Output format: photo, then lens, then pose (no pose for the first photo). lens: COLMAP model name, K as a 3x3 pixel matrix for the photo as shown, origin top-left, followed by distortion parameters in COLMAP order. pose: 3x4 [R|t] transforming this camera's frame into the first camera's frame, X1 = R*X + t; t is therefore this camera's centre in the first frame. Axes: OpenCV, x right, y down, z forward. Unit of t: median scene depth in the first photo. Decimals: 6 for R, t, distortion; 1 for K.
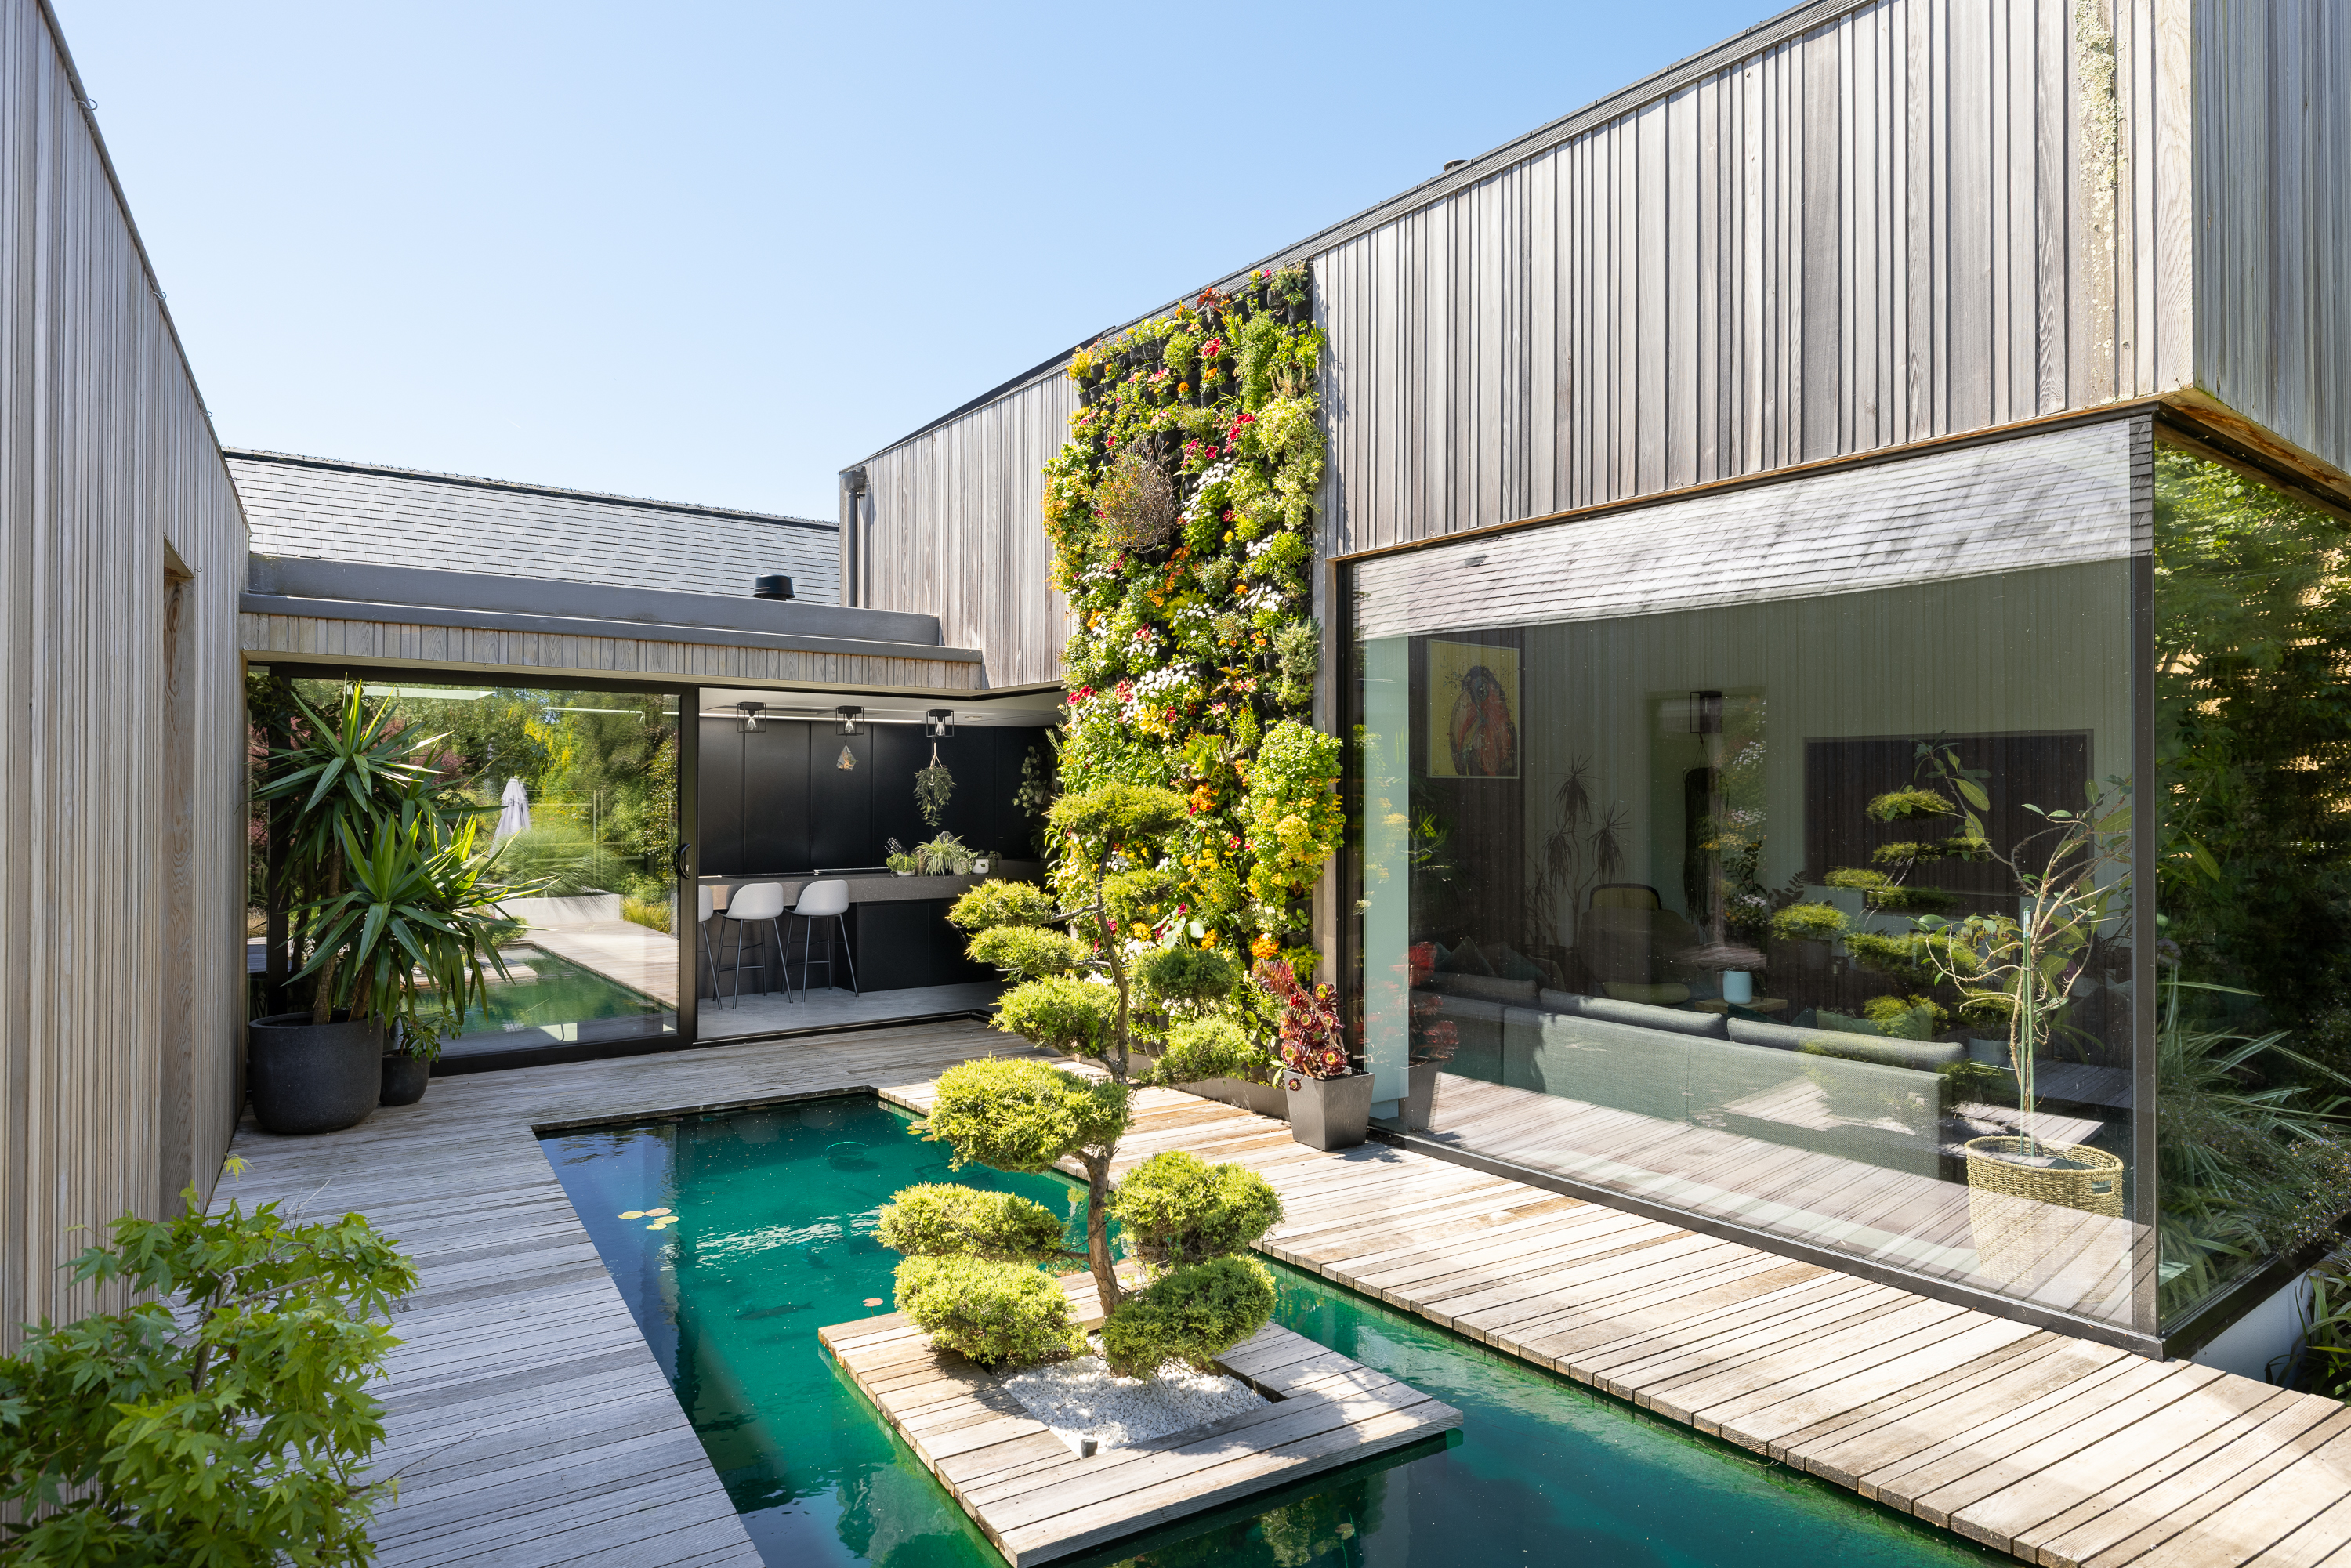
lens RADIAL K [[1344.7, 0, 1189.4], [0, 1344.7, 794.7], [0, 0, 1]] dist [-0.001094, -0.000102]
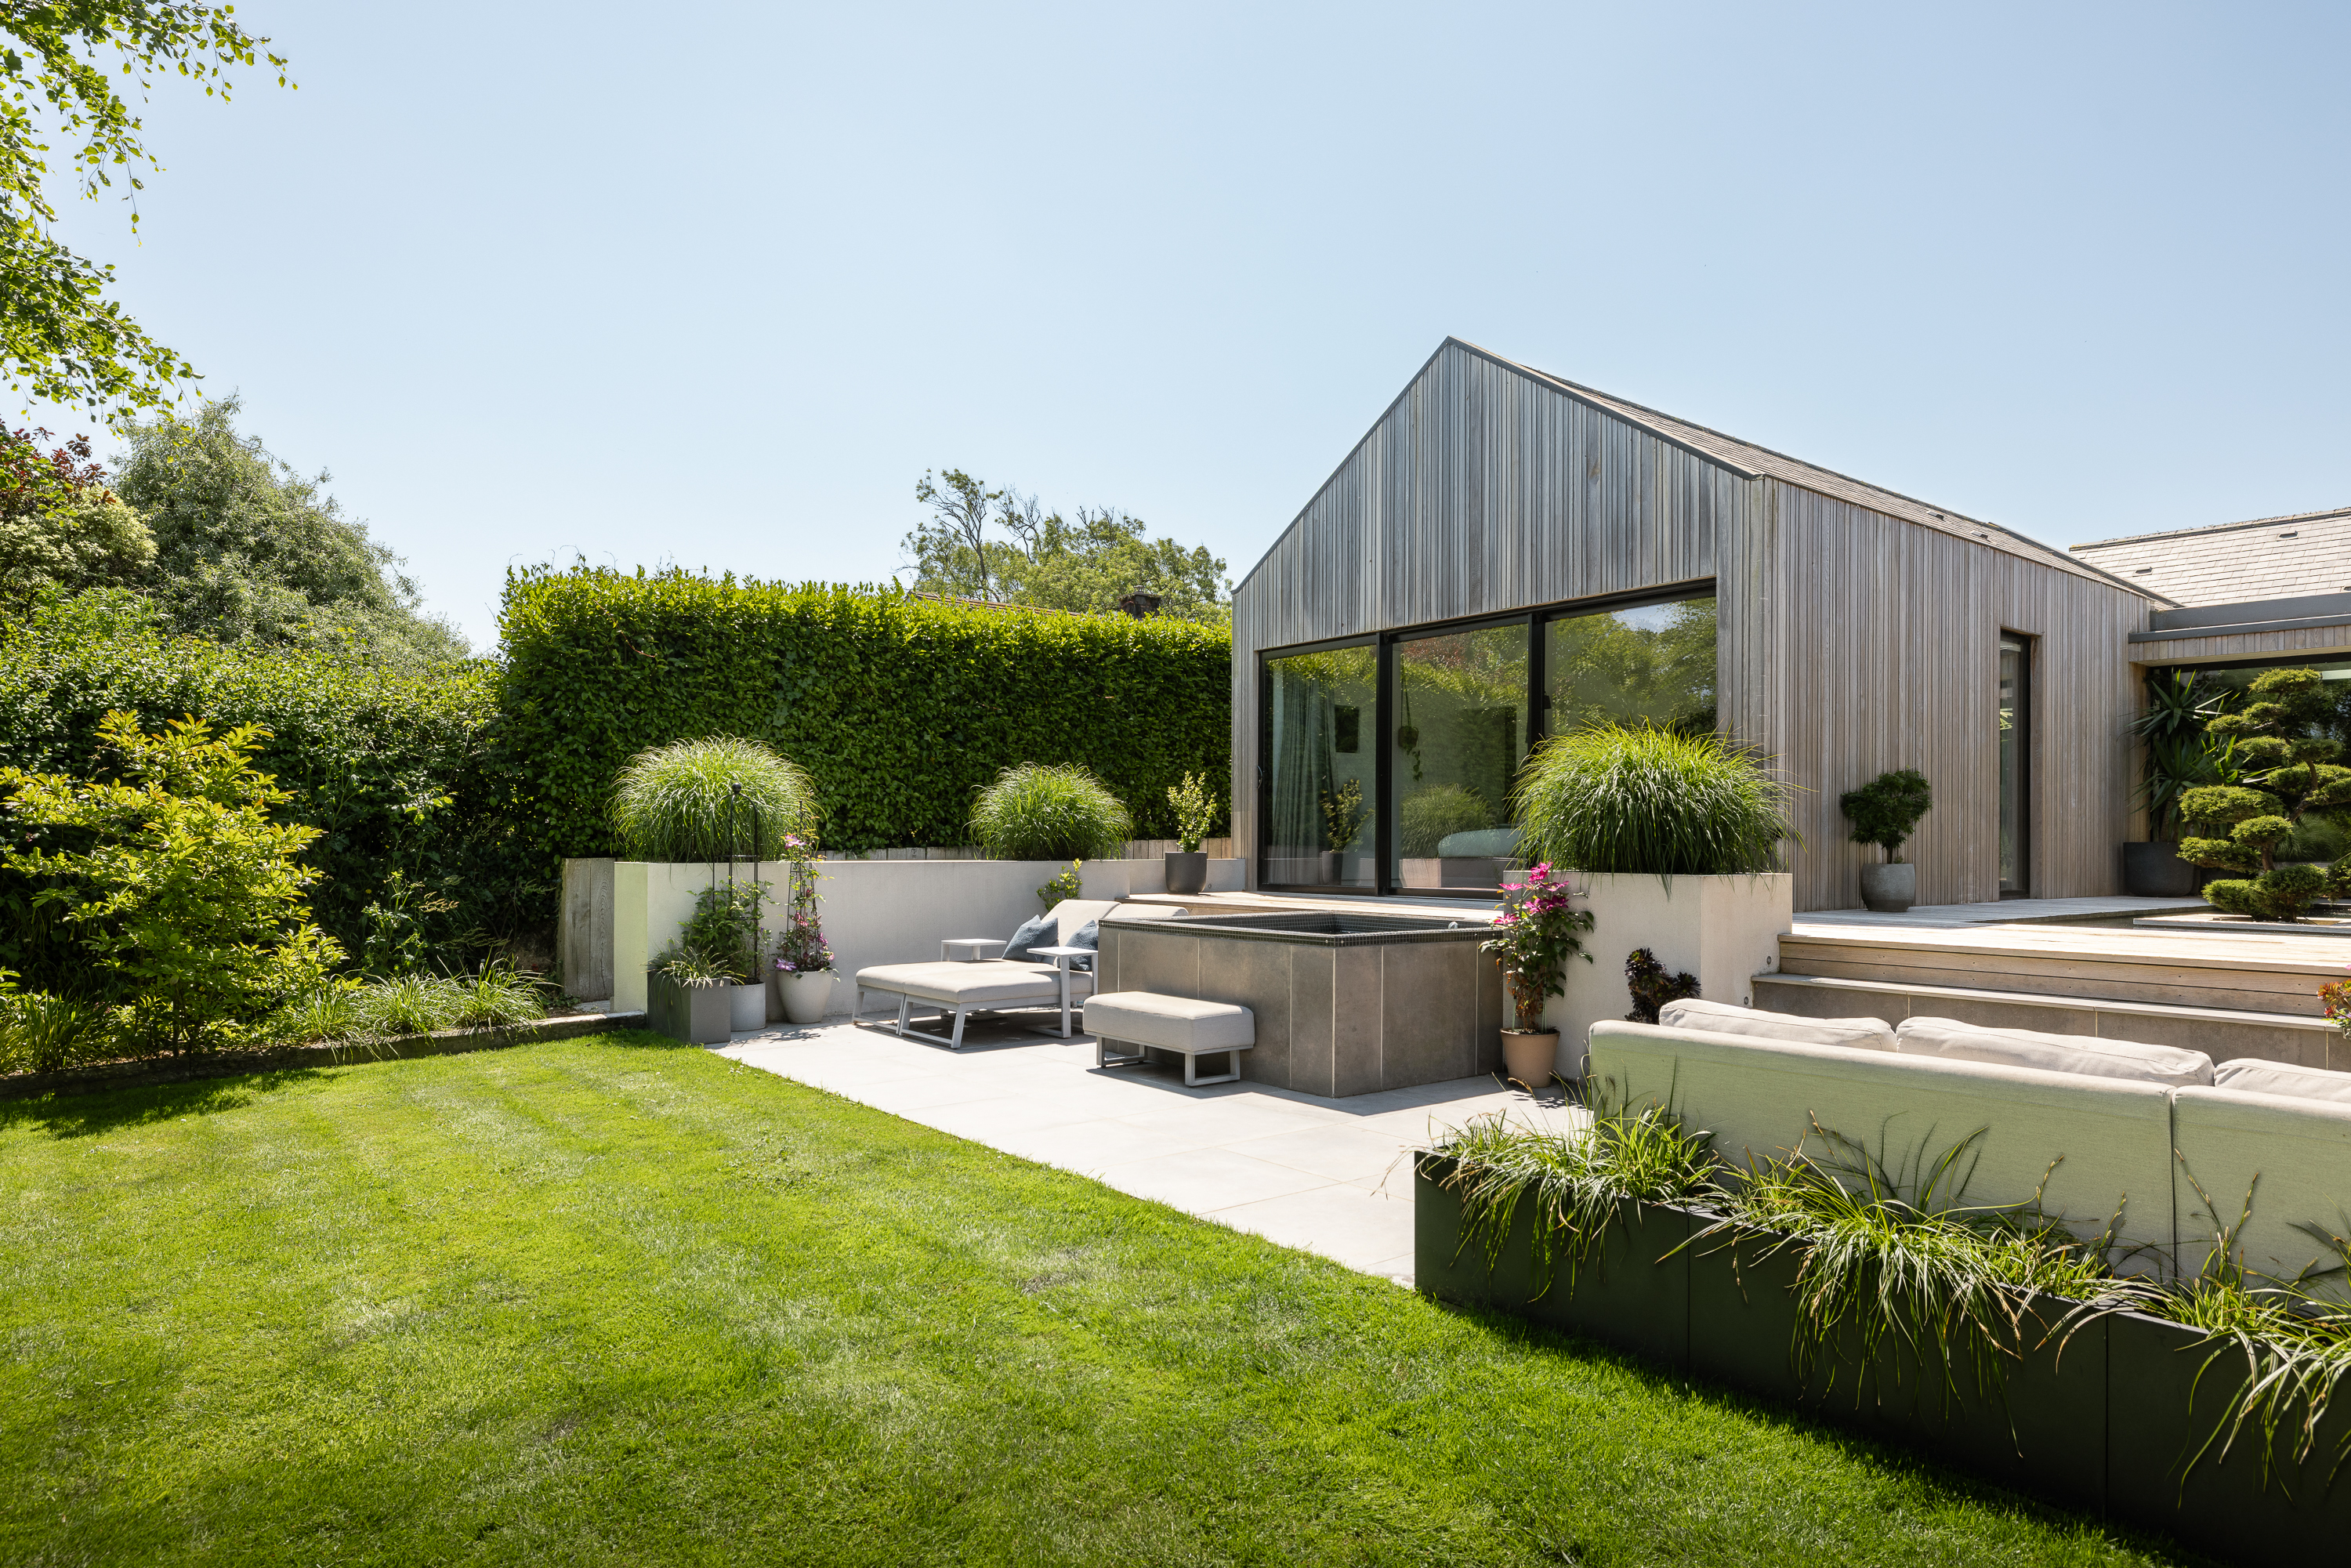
lens RADIAL K [[1369.8, 0, 1128.8], [0, 1369.8, 847.2], [0, 0, 1]] dist [-0.003319, 0.000708]
pose [[0.092351, 0.002936, -0.995722, 1.158393], [-0.003407, 0.999991, 0.002632, 0.163608], [0.995721, 0.003149, 0.092360, -0.663717]]
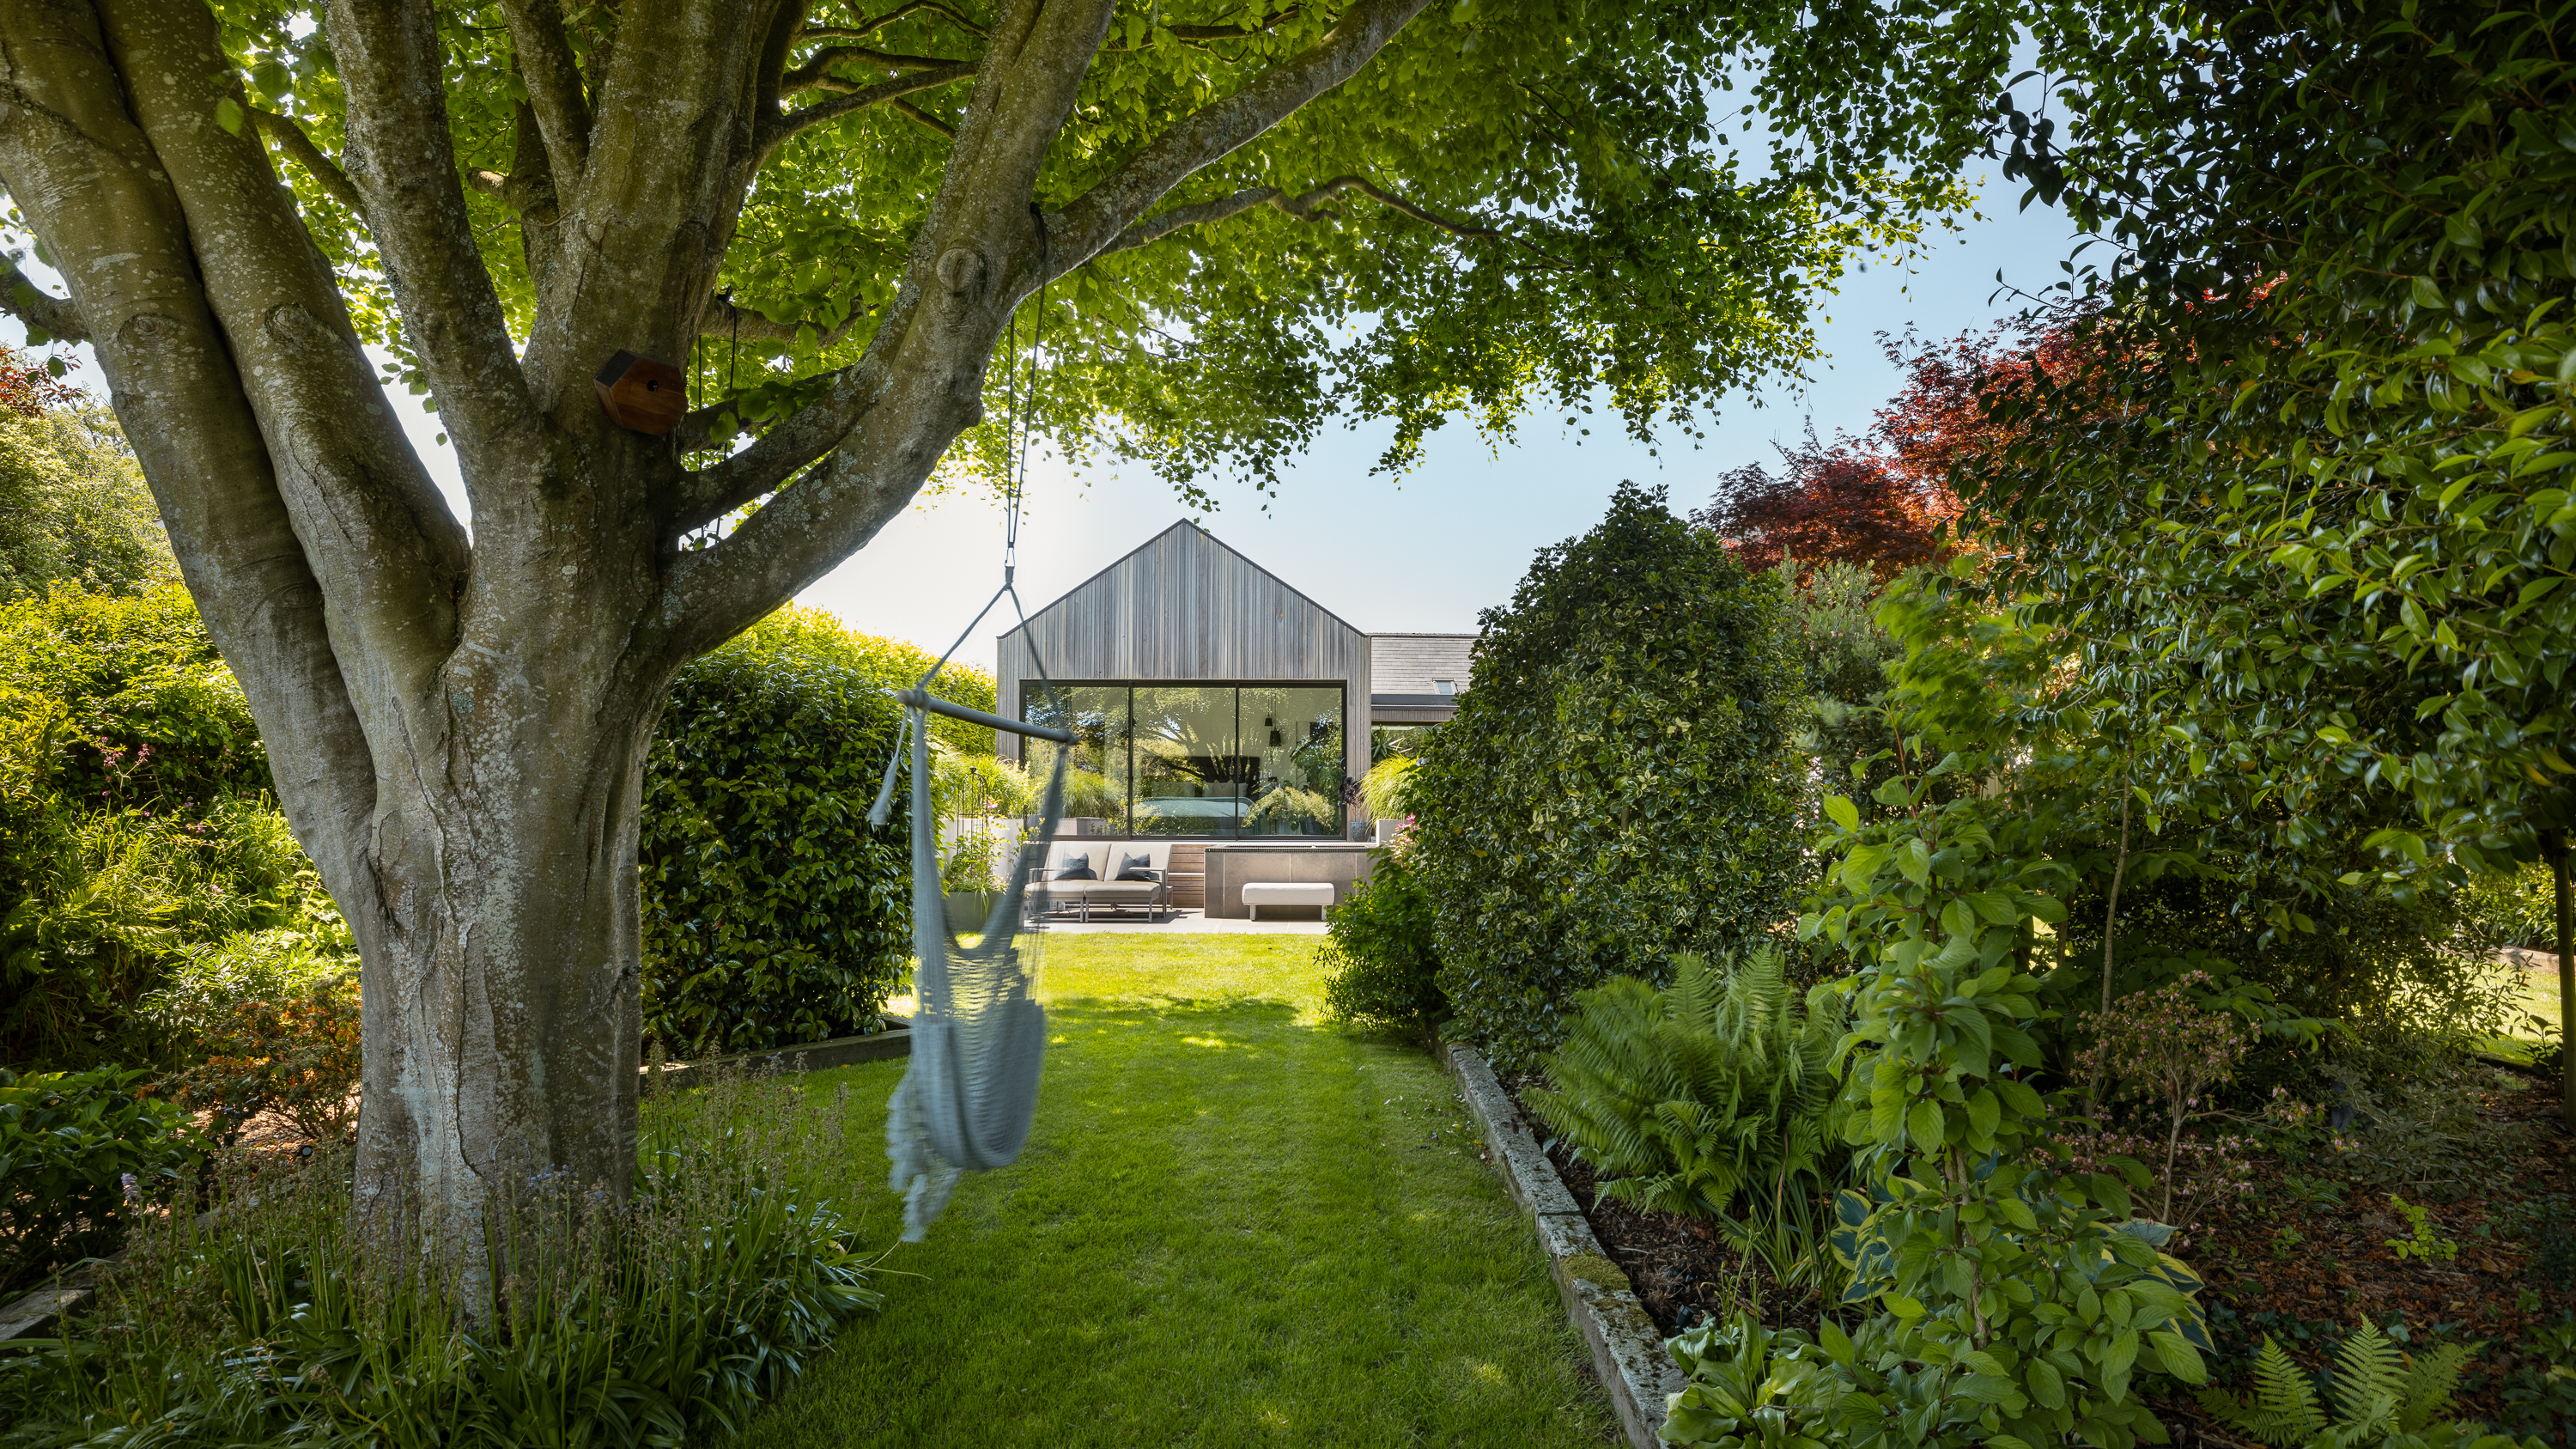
lens RADIAL K [[1346.8, 0, 1301.8], [0, 1346.8, 760.0], [0, 0, 1]] dist [-0.003276, -0.000726]
pose [[0.842478, -0.022397, -0.538266, 1.274793], [-0.001353, 0.999044, -0.043687, 0.183578], [0.538730, 0.037534, 0.841642, -2.395226]]
